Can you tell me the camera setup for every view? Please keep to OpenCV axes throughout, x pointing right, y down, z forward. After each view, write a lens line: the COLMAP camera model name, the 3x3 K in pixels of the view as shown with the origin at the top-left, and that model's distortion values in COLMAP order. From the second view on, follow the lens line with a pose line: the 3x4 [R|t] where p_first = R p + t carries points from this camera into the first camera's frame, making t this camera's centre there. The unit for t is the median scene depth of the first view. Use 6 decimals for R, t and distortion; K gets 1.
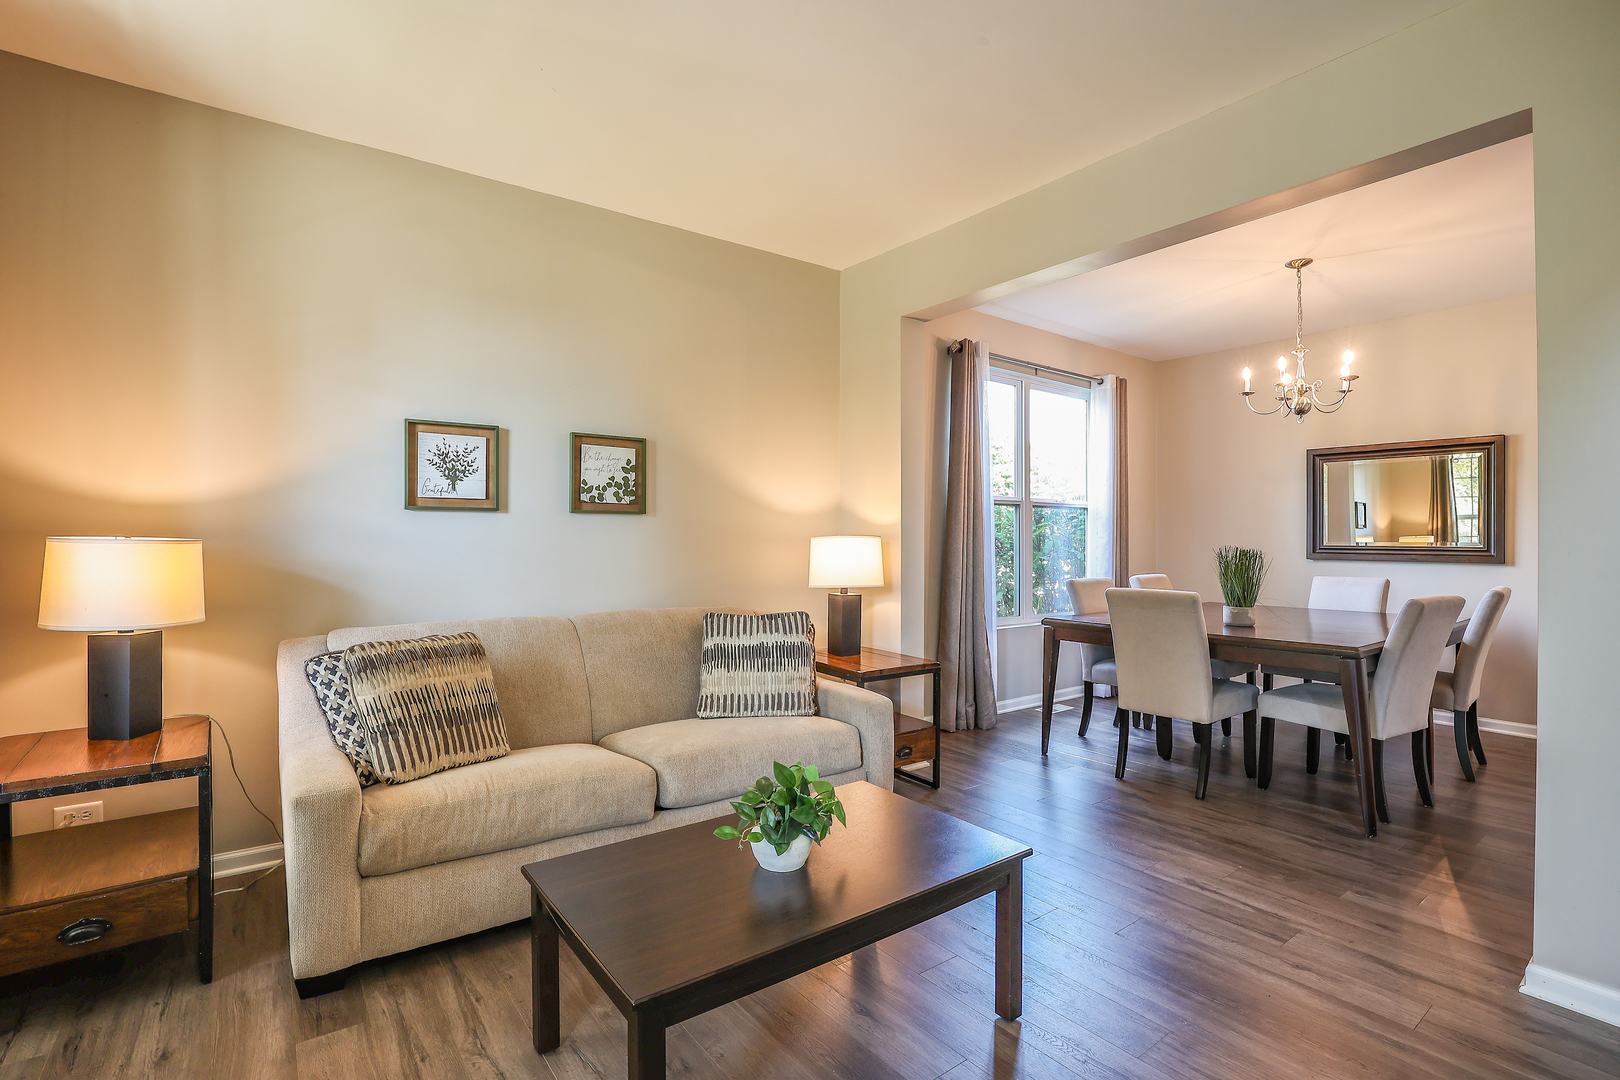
lens RADIAL K [[757.1, 0, 810.5], [0, 757.1, 529.7], [0, 0, 1]] dist [-0.003083, -0.000192]
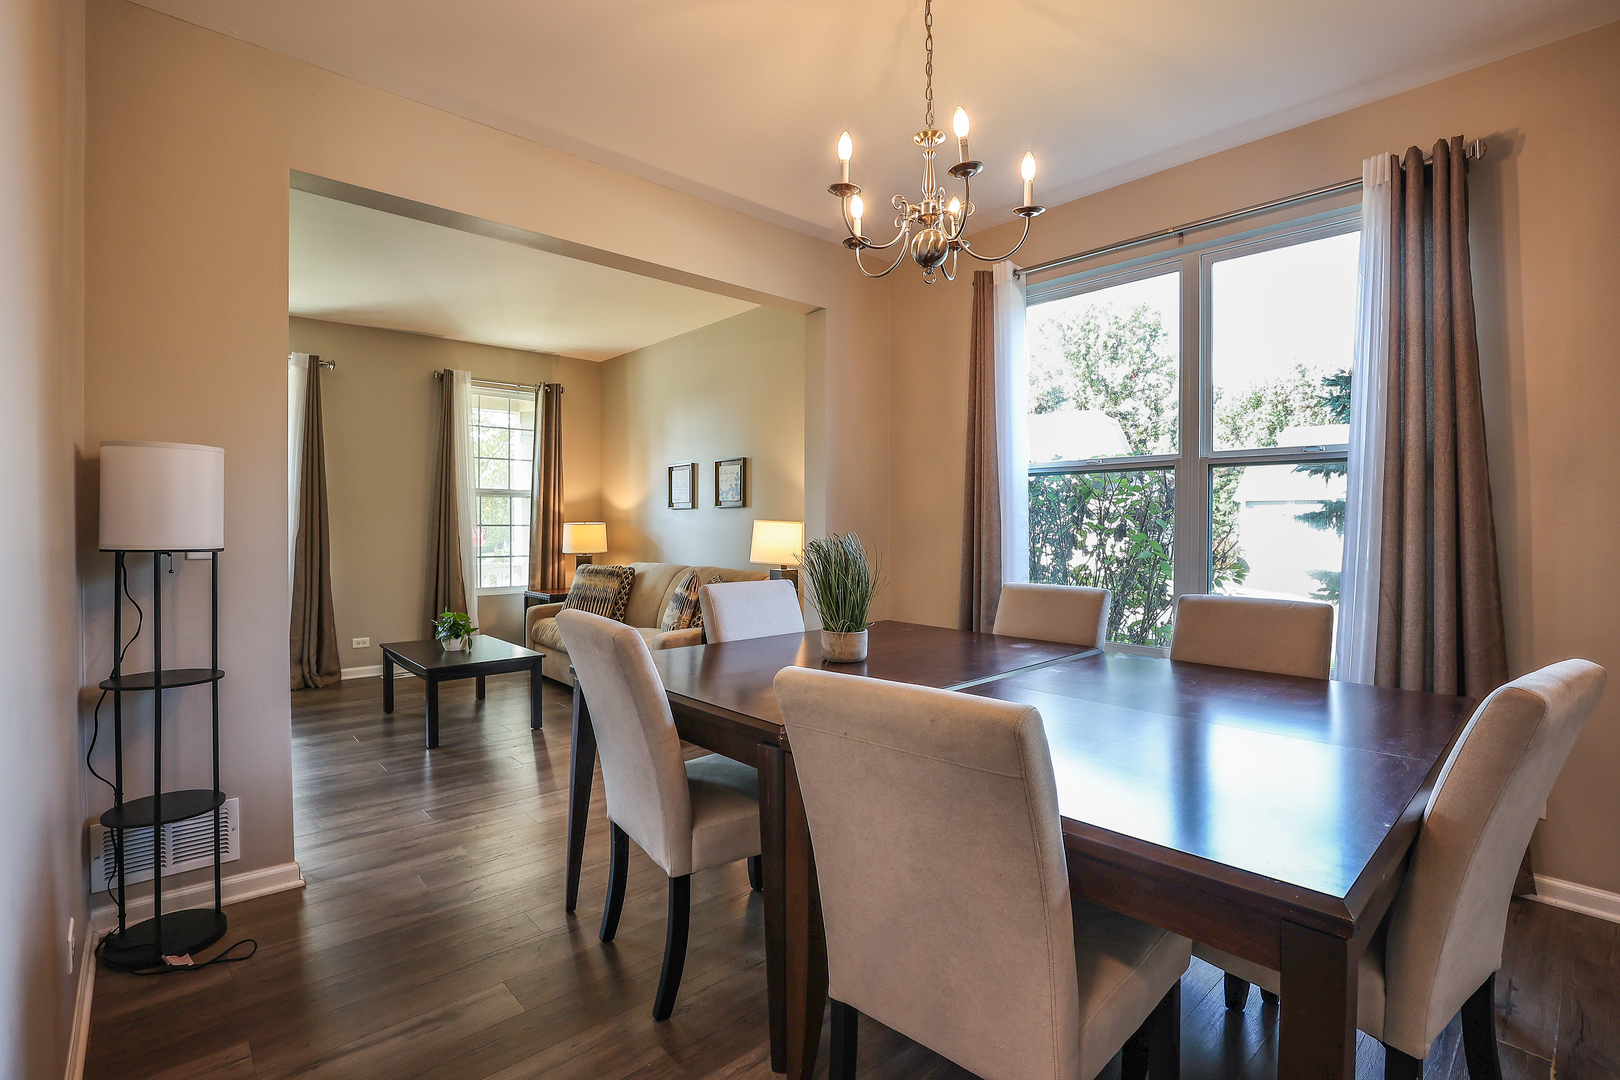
lens RADIAL K [[757.1, 0, 810.5], [0, 757.1, 529.7], [0, 0, 1]] dist [-0.003083, -0.000192]
pose [[0.090030, 0.003522, -0.995933, 1.366564], [0.004796, 0.999981, 0.003970, 0.020084], [0.995928, -0.005134, 0.090011, 1.049708]]
